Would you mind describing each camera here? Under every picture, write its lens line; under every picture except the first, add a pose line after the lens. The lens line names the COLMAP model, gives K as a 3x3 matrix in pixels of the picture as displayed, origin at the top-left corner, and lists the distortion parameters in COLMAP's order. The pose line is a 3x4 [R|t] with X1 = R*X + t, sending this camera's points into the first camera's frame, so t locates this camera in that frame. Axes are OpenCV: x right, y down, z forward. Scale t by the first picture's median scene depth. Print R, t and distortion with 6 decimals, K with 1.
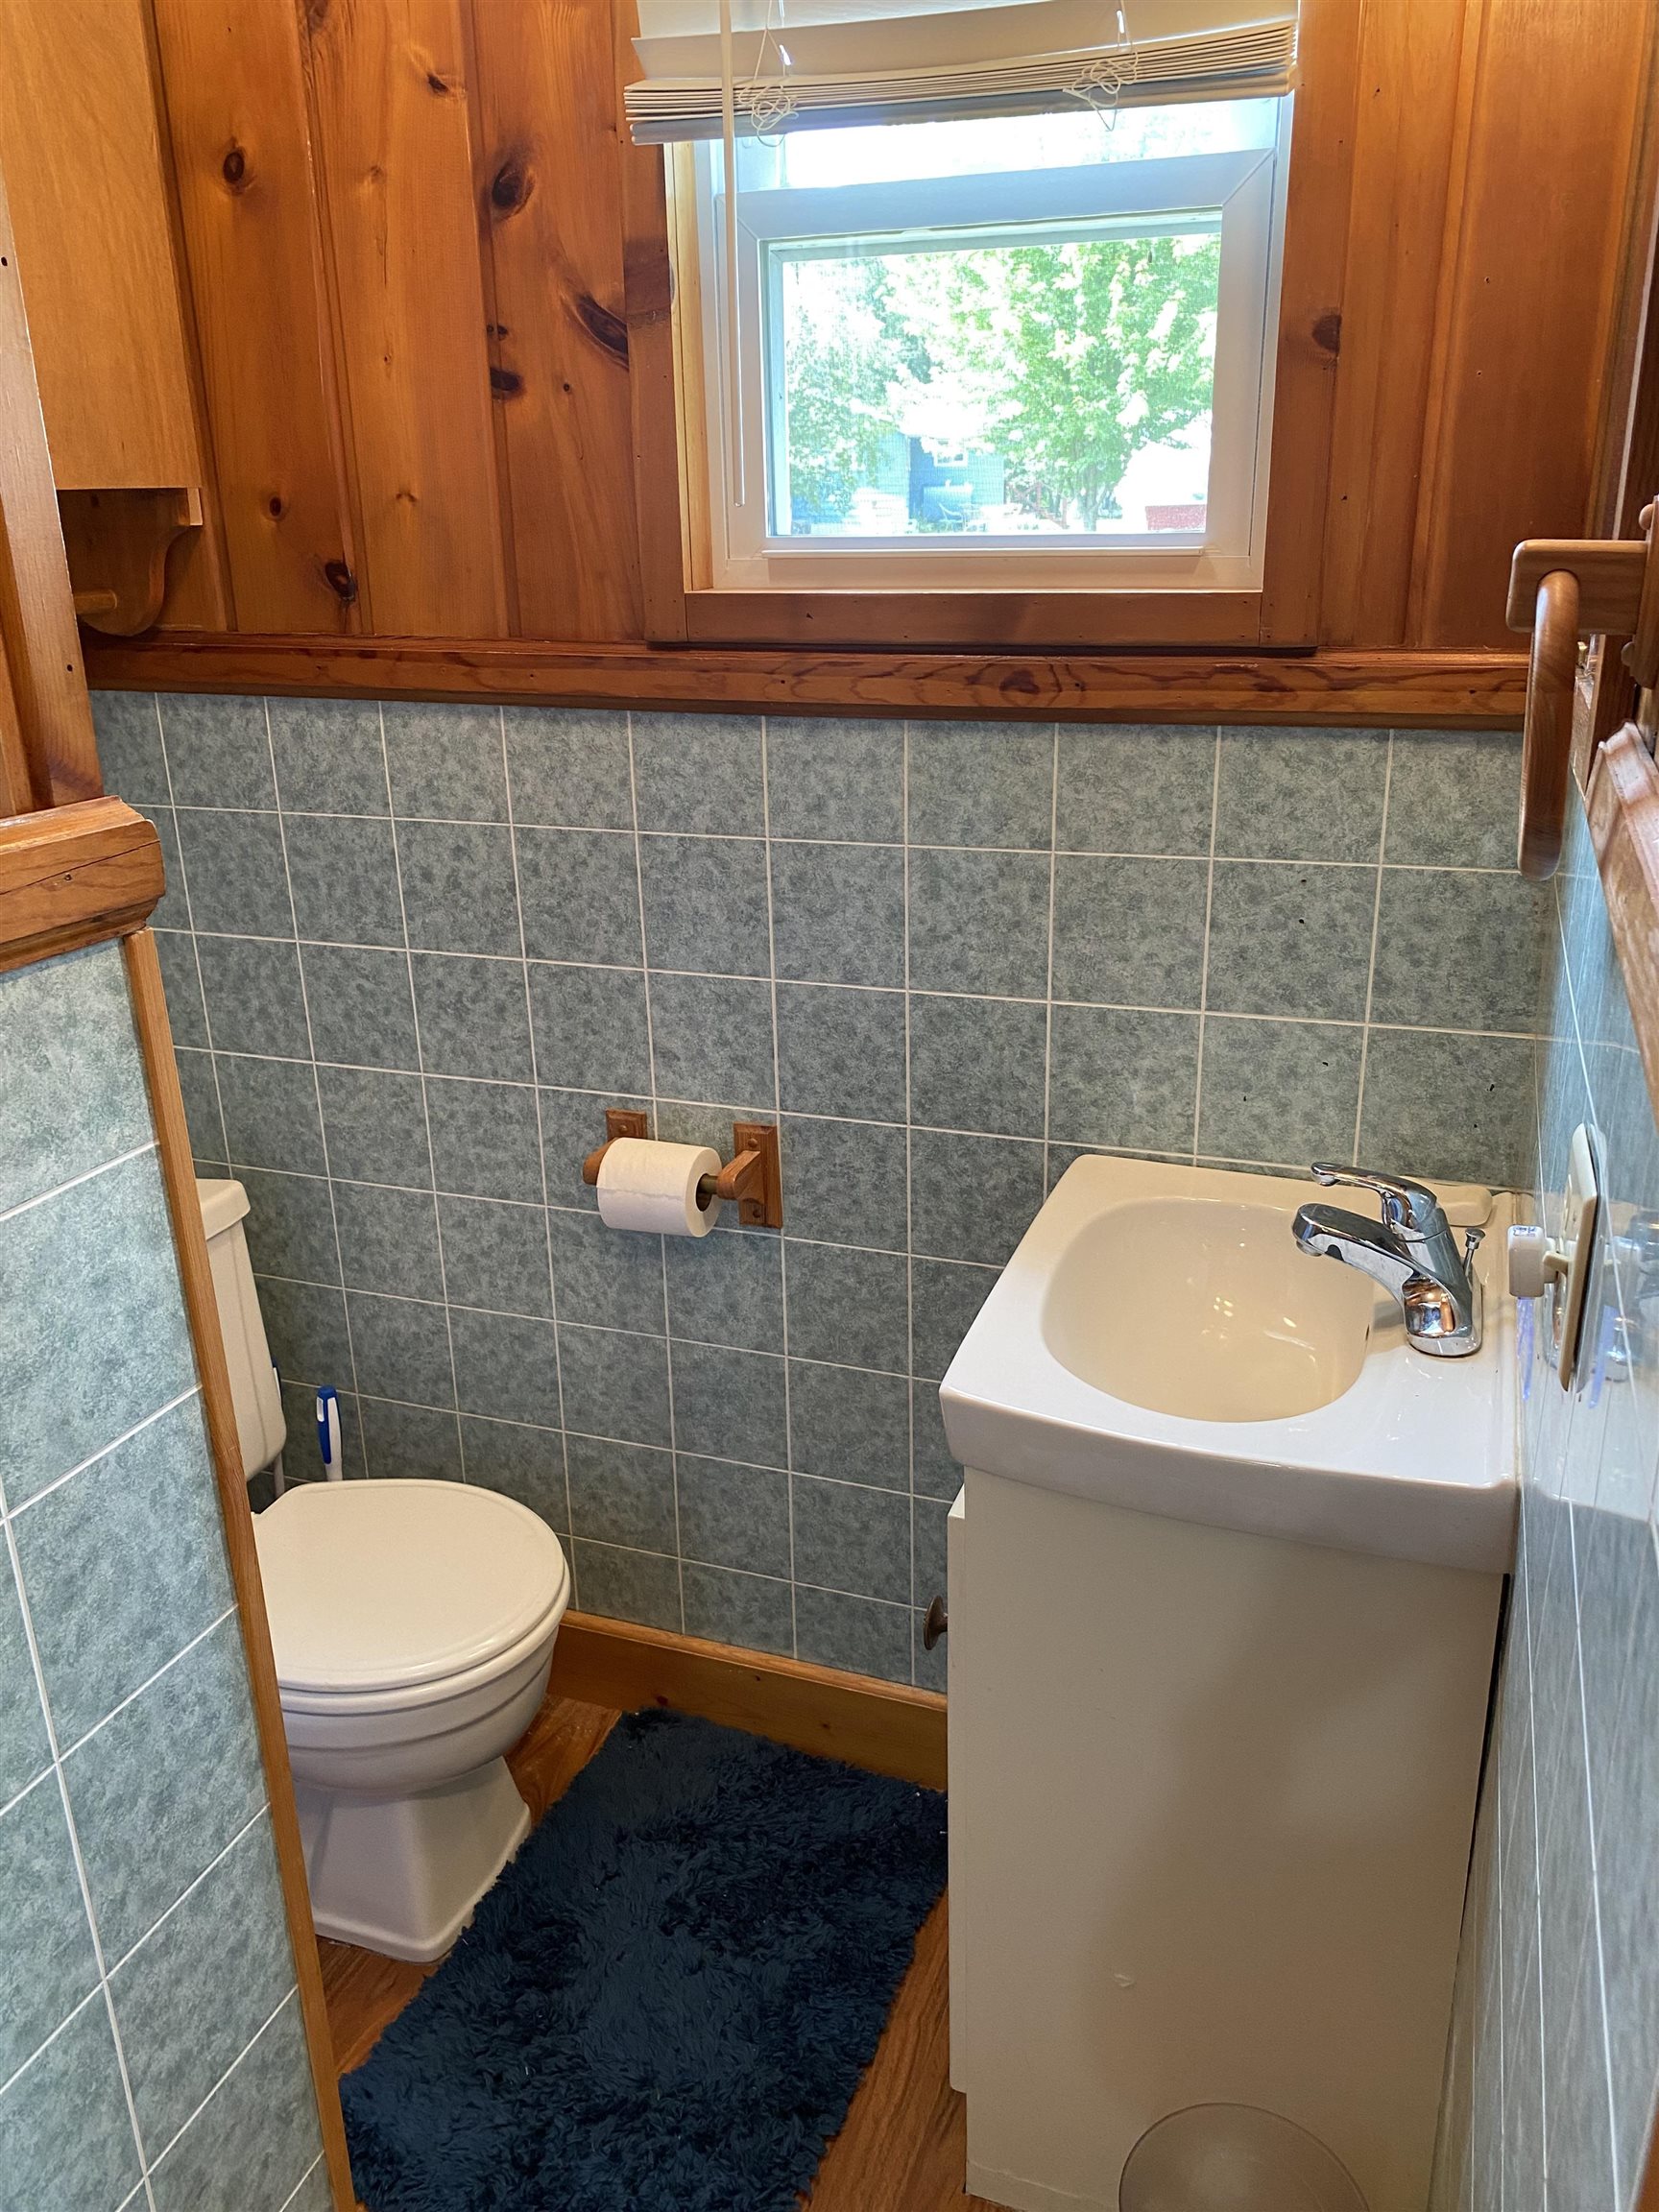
lens RADIAL K [[1680.1, 0, 831.7], [0, 1680.1, 1108.4], [0, 0, 1]] dist [0.023003, -0.007769]
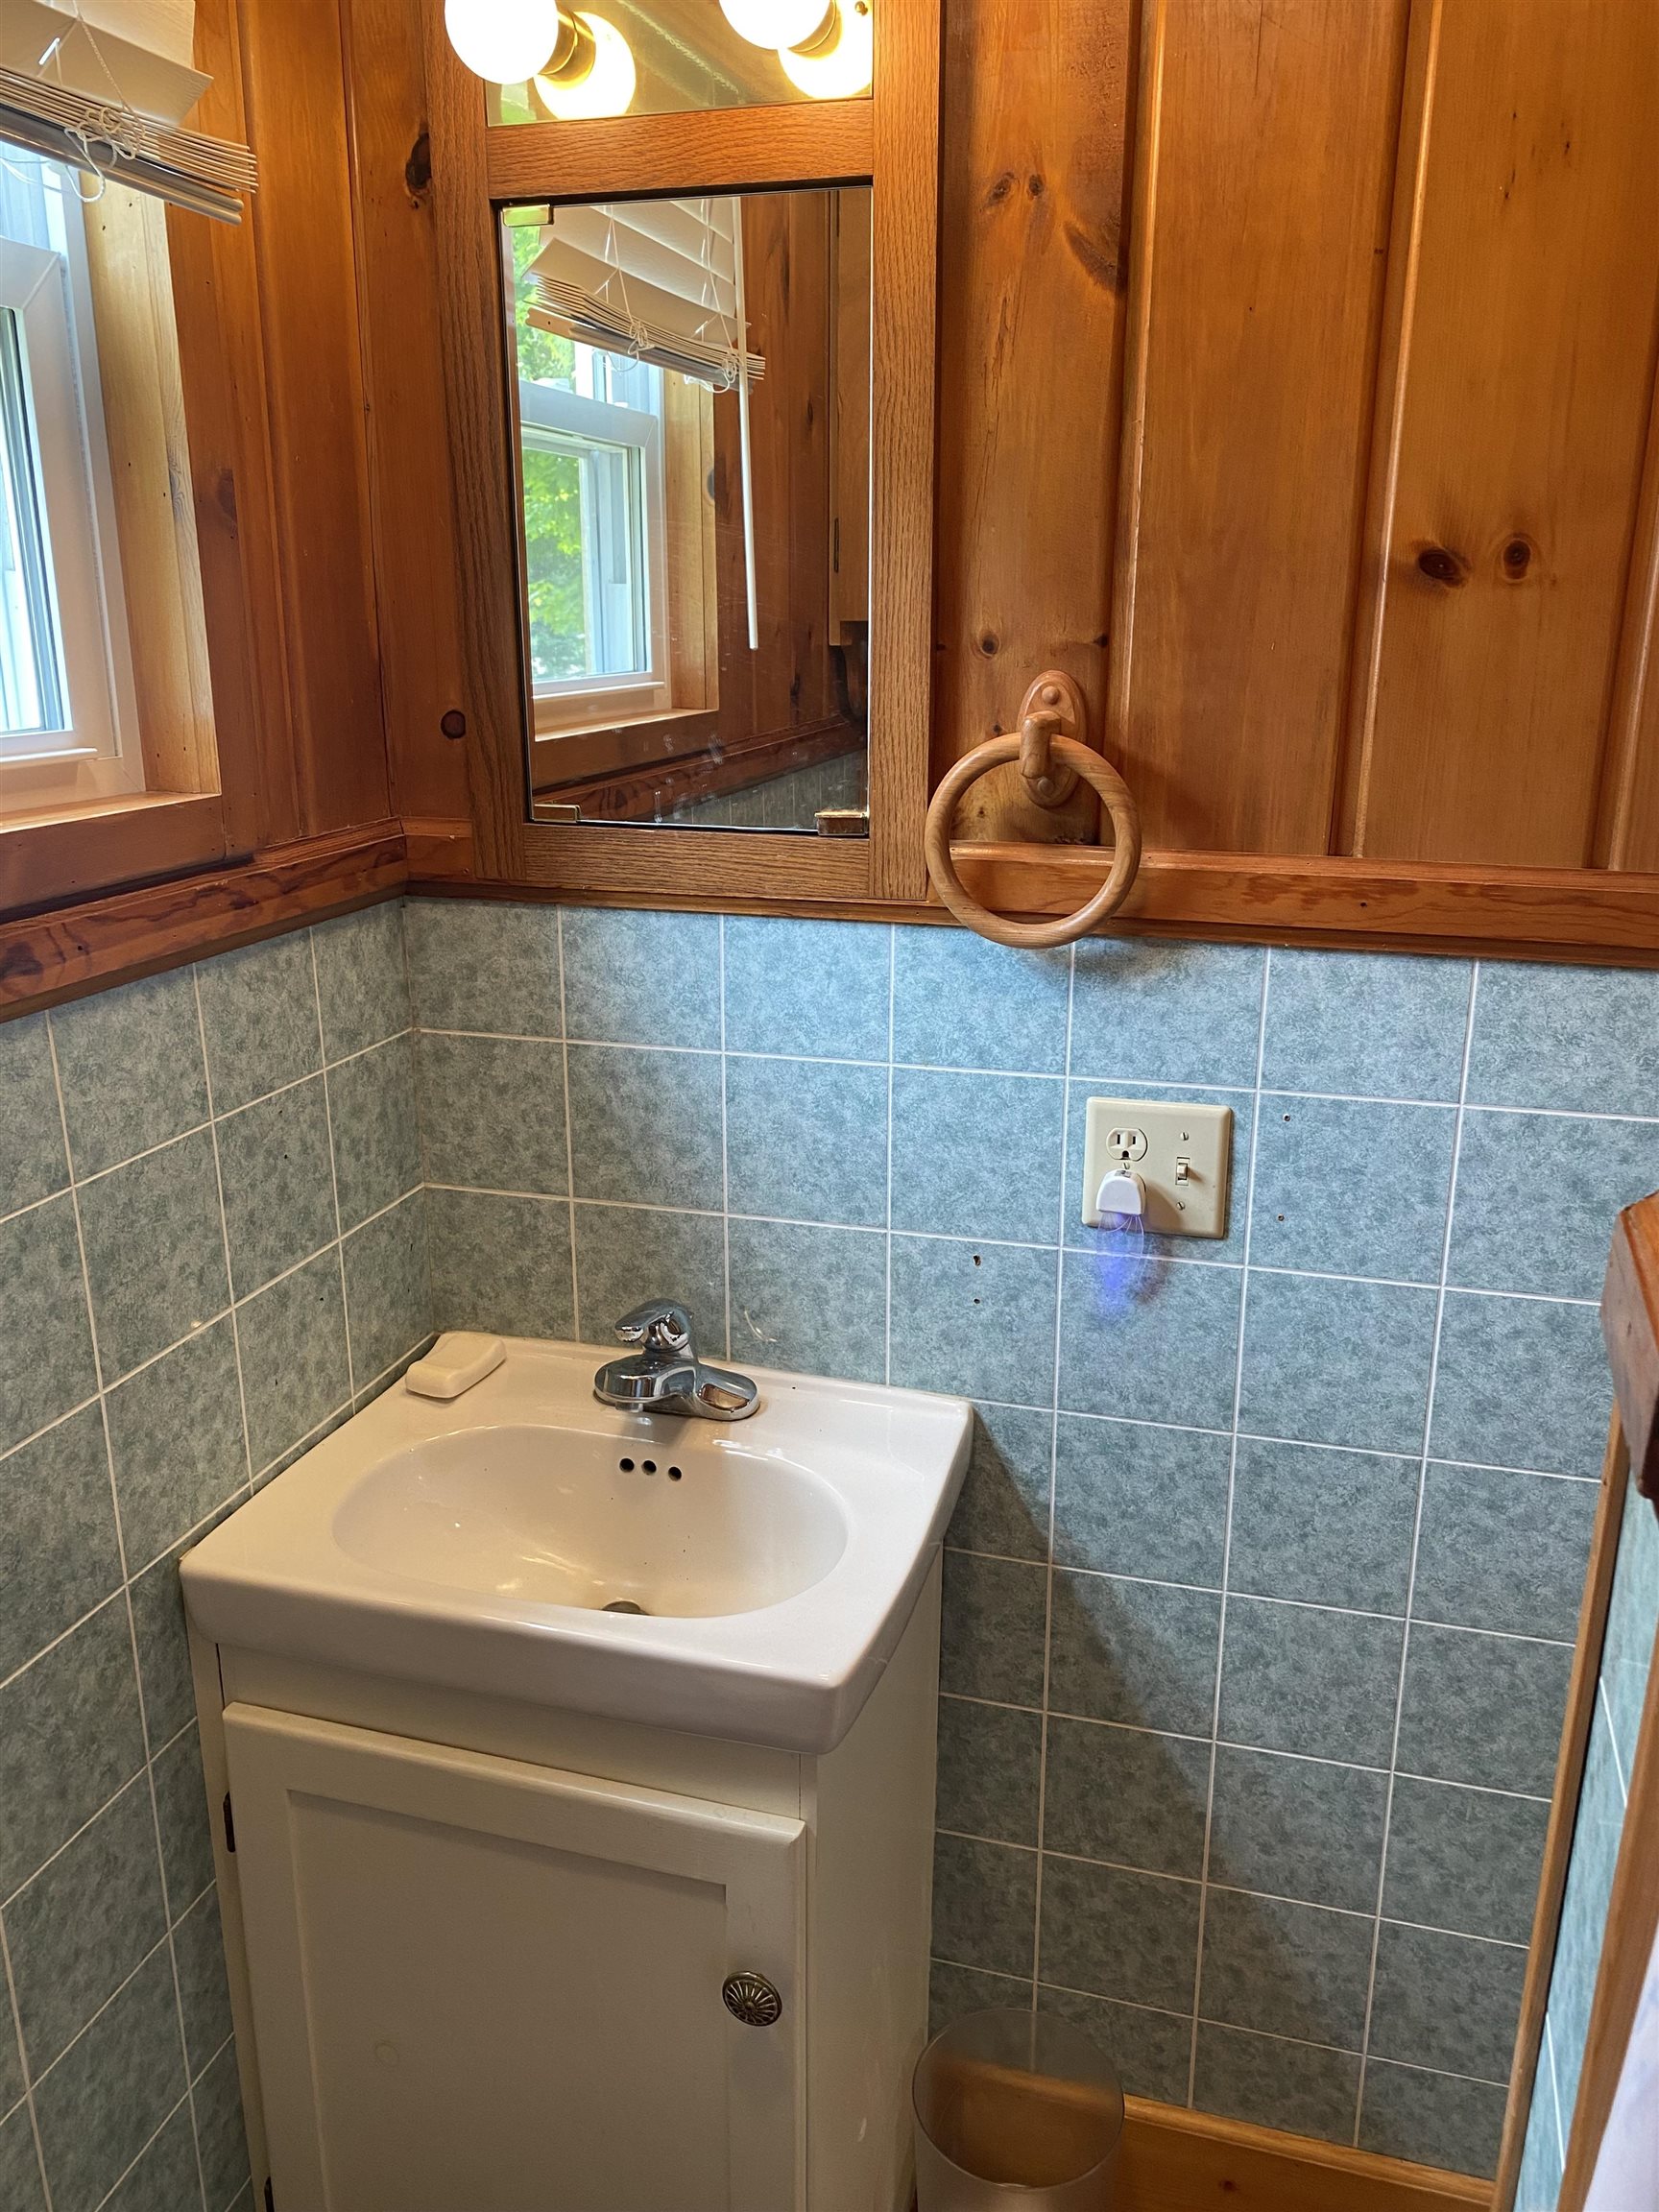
lens RADIAL K [[1680.1, 0, 827.0], [0, 1680.1, 1099.6], [0, 0, 1]] dist [0.023003, -0.007769]
pose [[-0.057186, -0.259774, 0.963975, -0.556972], [0.354022, 0.897534, 0.262871, -0.263377], [-0.933487, 0.356301, 0.040639, 0.686724]]
